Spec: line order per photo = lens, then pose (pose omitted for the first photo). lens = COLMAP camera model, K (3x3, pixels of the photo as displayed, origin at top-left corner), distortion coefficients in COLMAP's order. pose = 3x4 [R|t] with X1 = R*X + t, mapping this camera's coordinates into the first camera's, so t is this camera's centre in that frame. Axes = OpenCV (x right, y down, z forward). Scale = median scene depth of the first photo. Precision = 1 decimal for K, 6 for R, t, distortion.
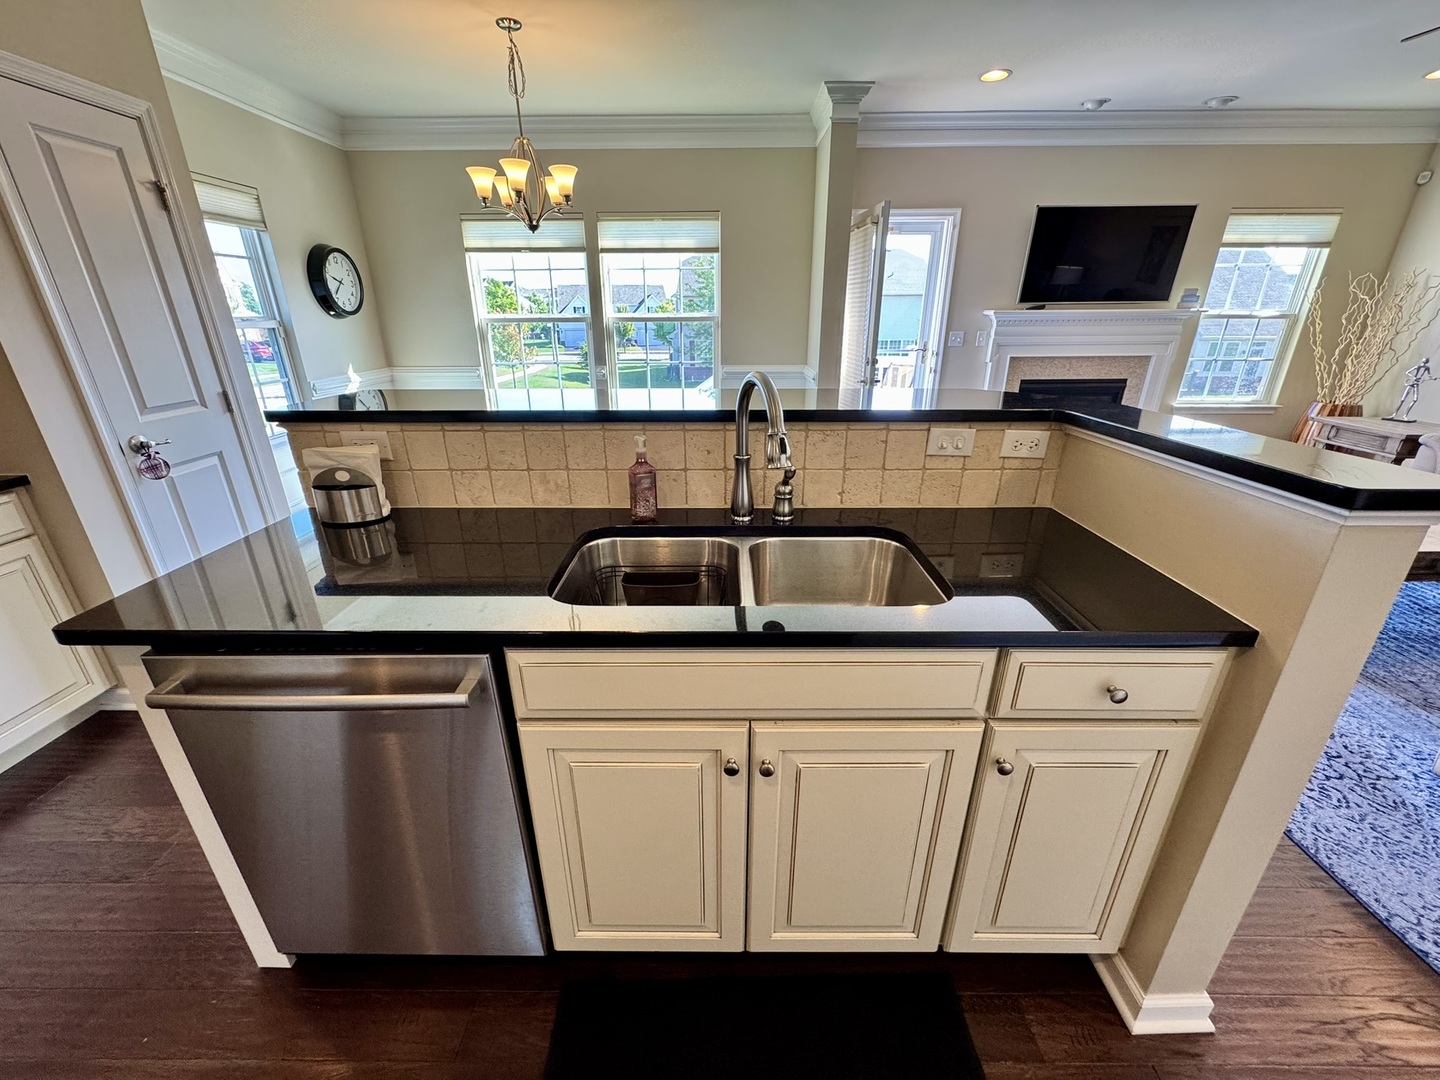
lens RADIAL K [[572.4, 0, 717.9], [0, 572.4, 539.8], [0, 0, 1]] dist [-0.004856, 0.000554]
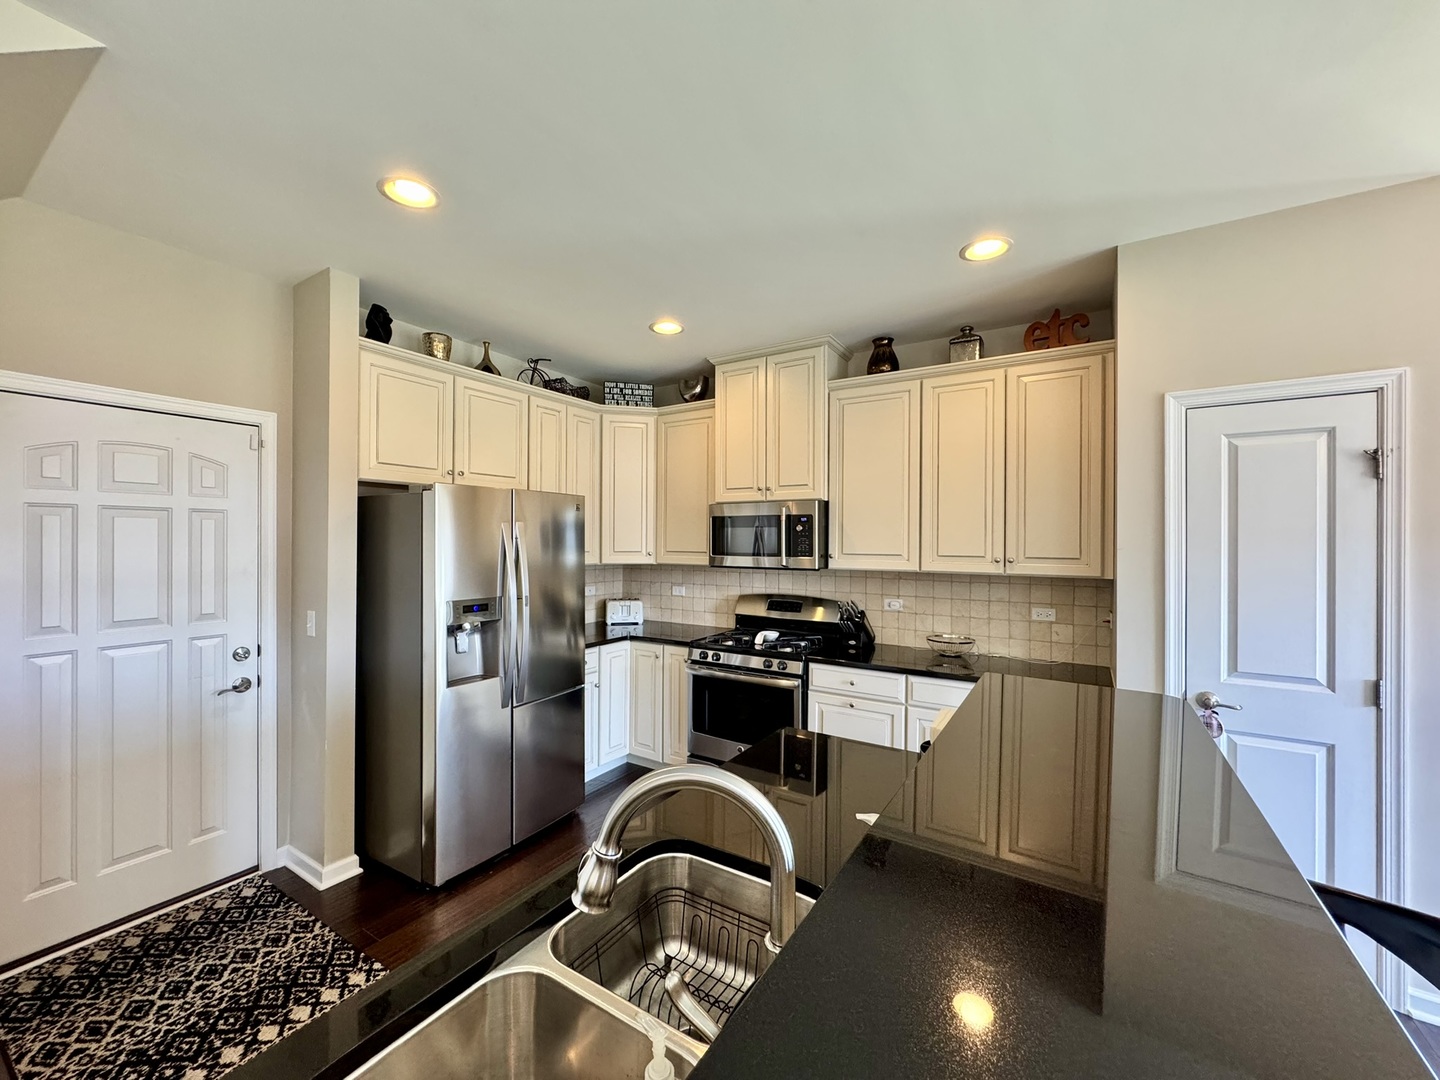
lens RADIAL K [[572.4, 0, 718.4], [0, 572.4, 538.9], [0, 0, 1]] dist [-0.004856, 0.000554]
pose [[-0.527096, 0.002496, -0.849802, 0.164137], [-0.316841, 0.927315, 0.199247, -0.185409], [0.788531, 0.374274, -0.487993, 0.356219]]
